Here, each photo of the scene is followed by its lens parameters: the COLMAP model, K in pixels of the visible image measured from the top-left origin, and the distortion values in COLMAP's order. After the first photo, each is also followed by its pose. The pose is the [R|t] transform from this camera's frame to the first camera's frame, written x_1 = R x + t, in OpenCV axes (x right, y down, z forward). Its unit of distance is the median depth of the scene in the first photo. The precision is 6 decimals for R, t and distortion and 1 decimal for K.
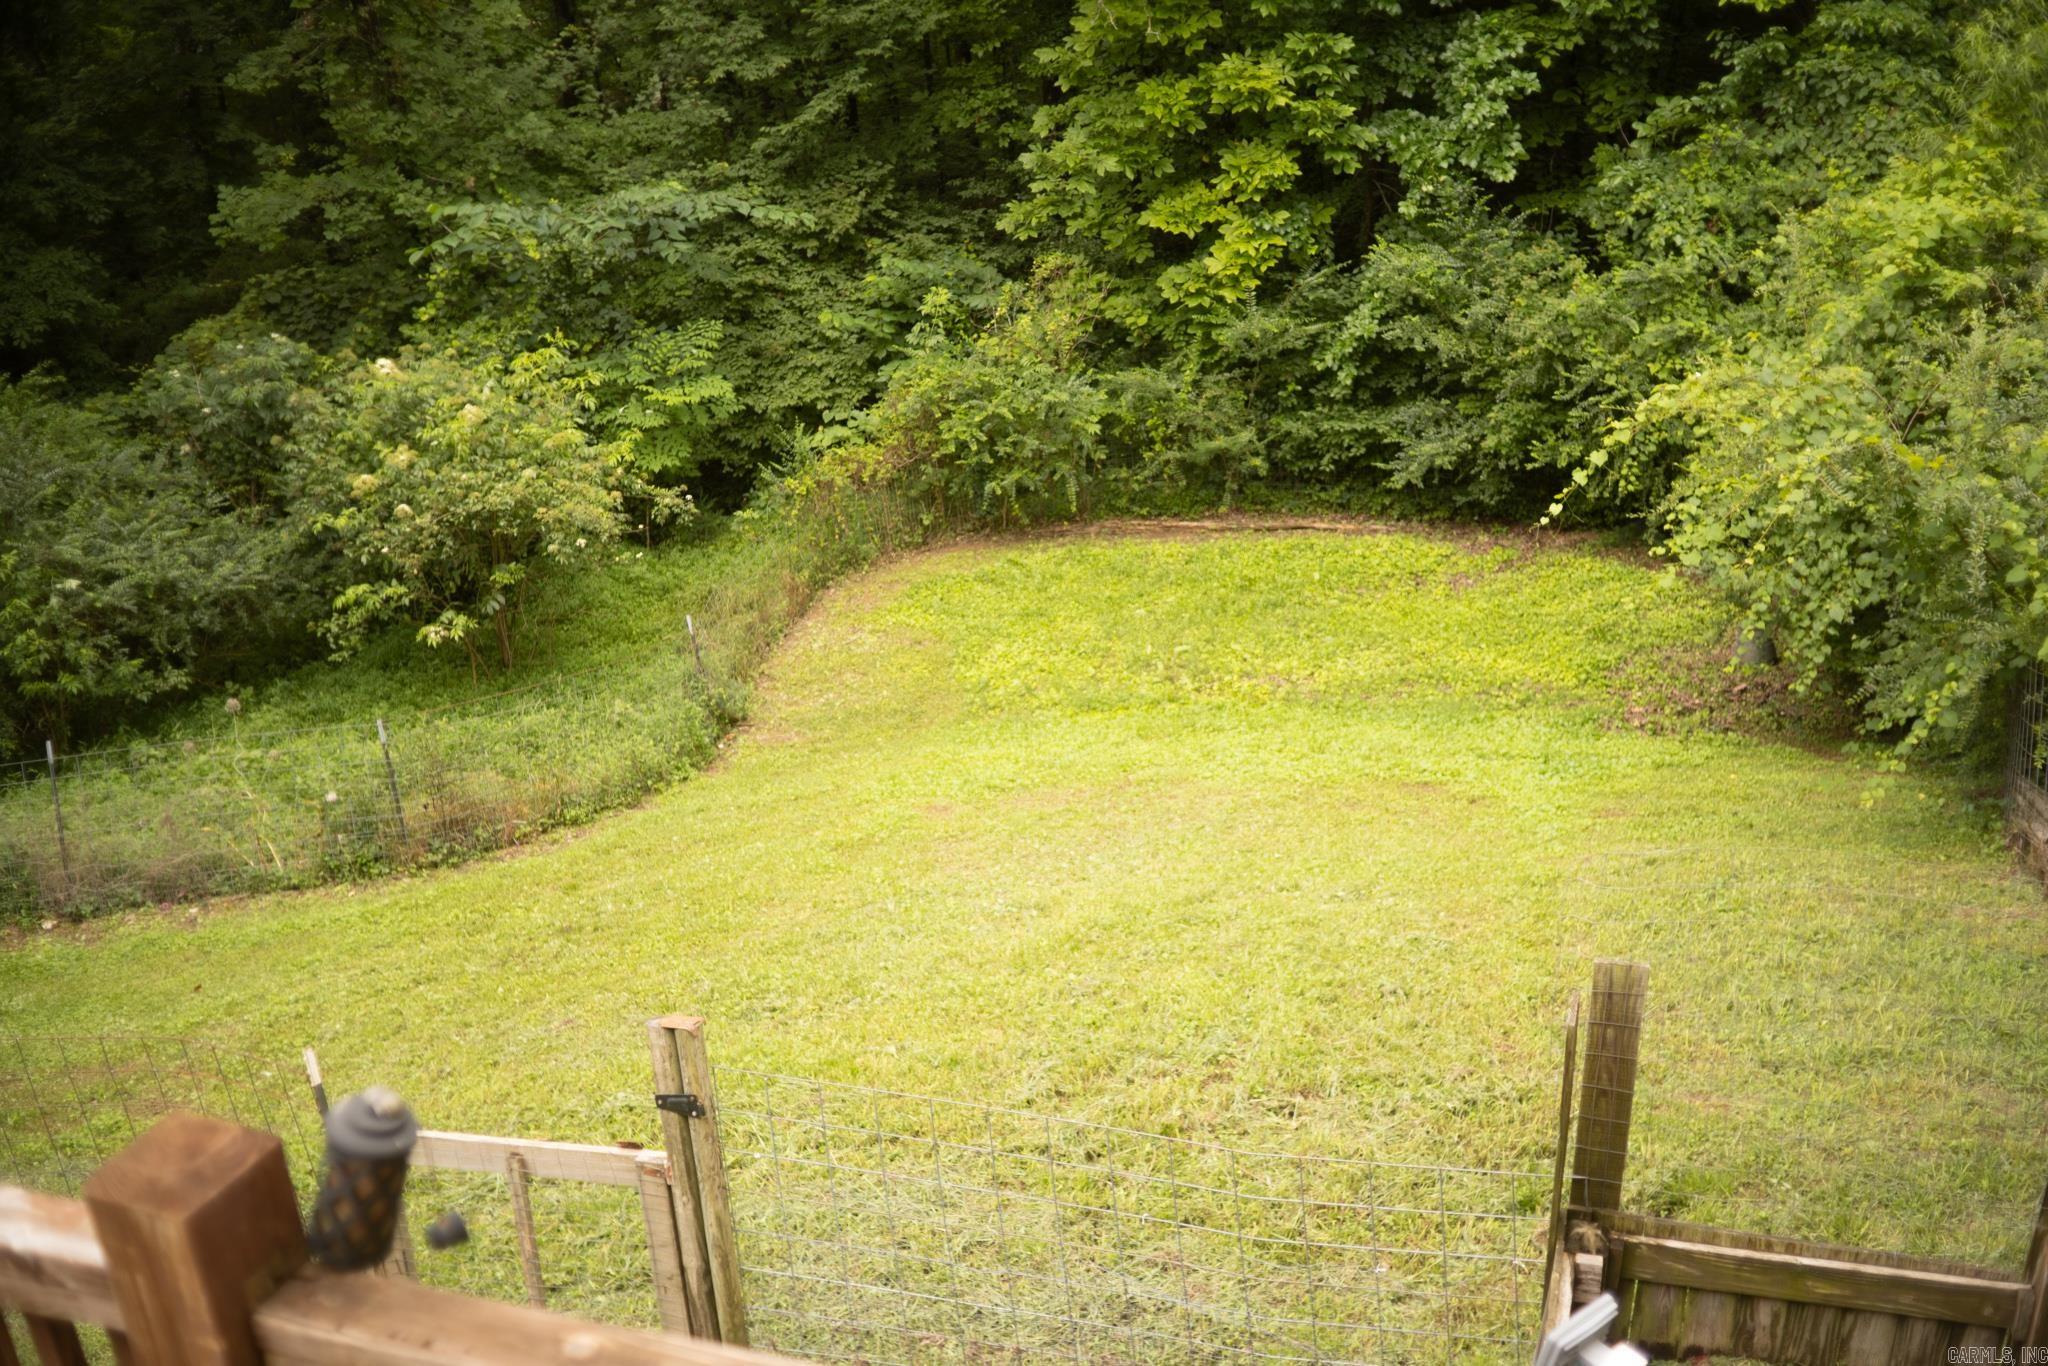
lens RADIAL K [[1997.4, 0, 1024.0], [0, 1997.4, 683.0], [0, 0, 1]] dist [-0.173534, 0.143967]
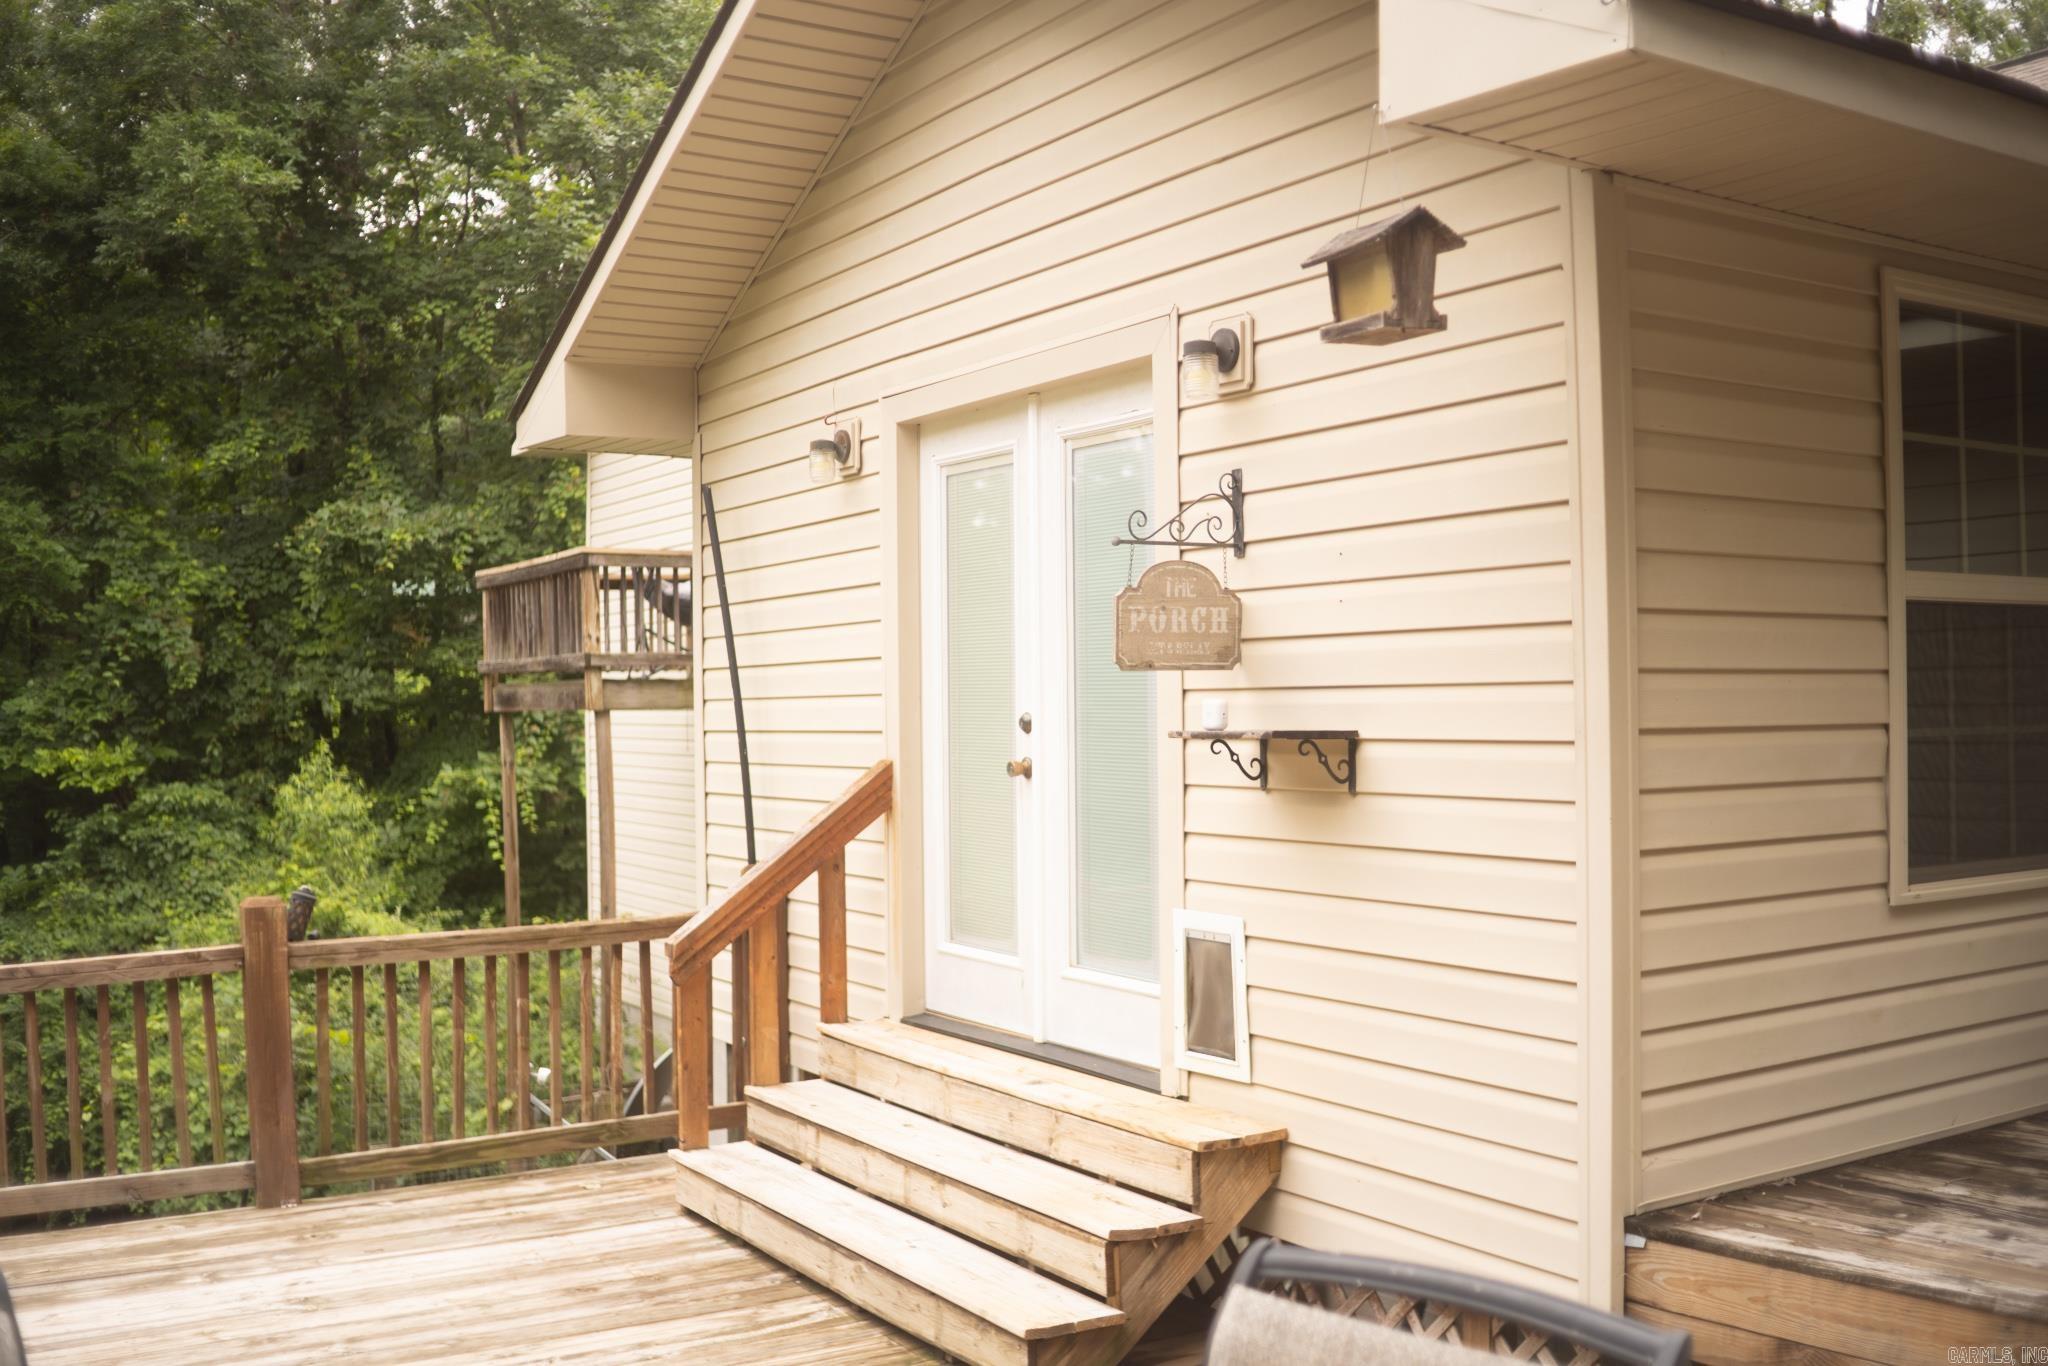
lens RADIAL K [[1997.4, 0, 1024.0], [0, 1997.4, 683.0], [0, 0, 1]] dist [-0.173534, 0.143967]
pose [[0.631242, 0.057024, 0.773487, -0.209646], [0.273386, 0.916924, -0.290708, 0.115855], [-0.725806, 0.394967, 0.563211, -0.177831]]
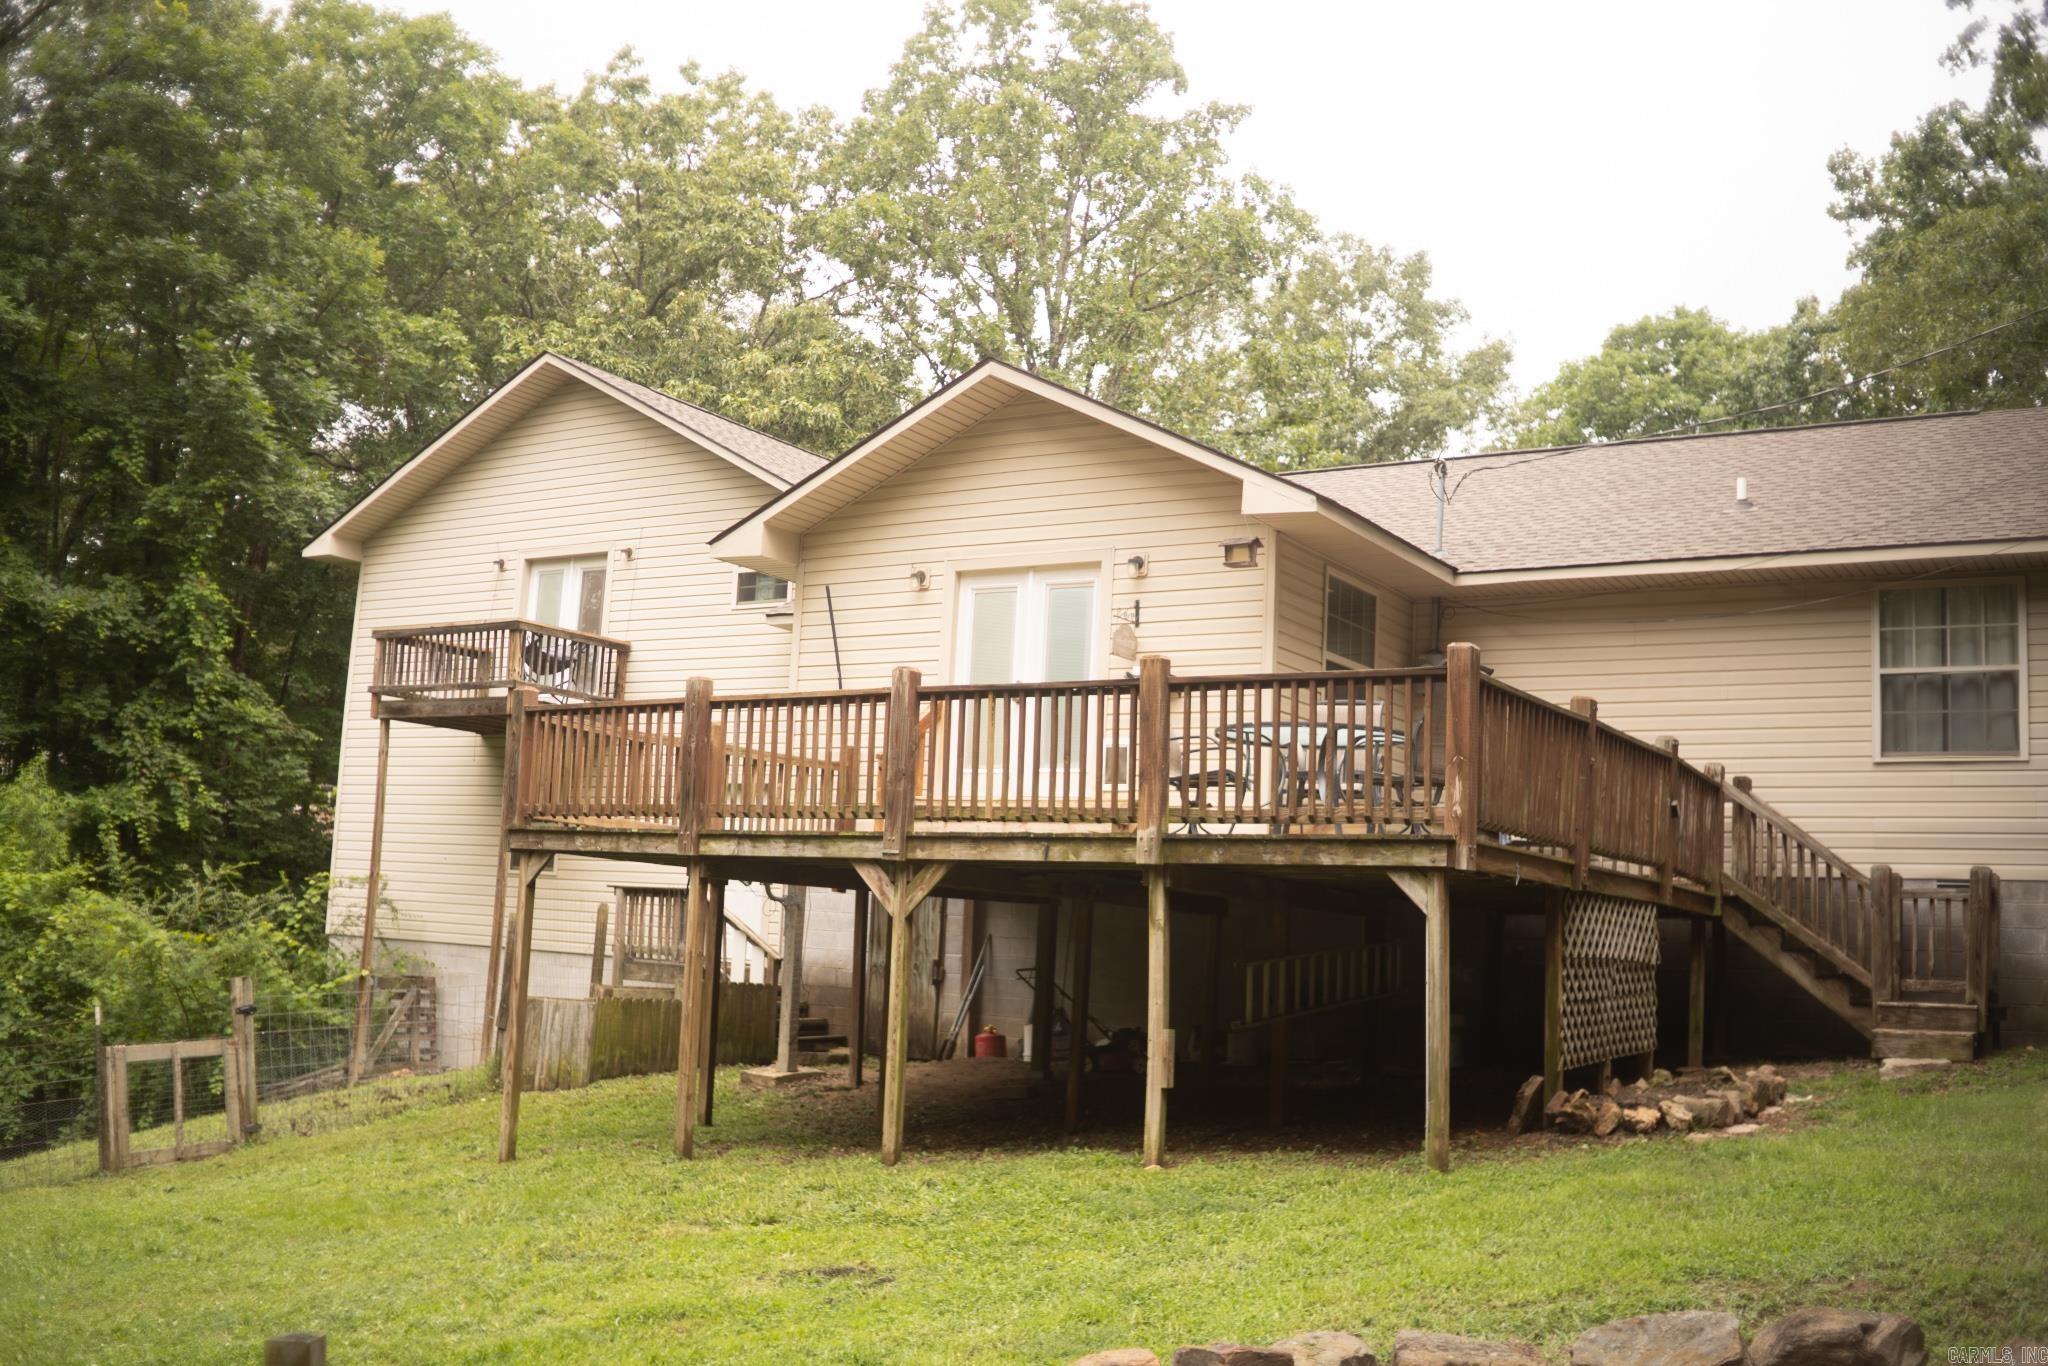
lens RADIAL K [[1990.5, 0, 998.8], [0, 1990.5, 674.9], [0, 0, 1]] dist [-0.167344, 0.134060]
pose [[0.233366, 0.200796, 0.951431, -0.767489], [0.309239, 0.912325, -0.268392, 0.250724], [-0.921907, 0.356853, 0.150812, -0.126110]]
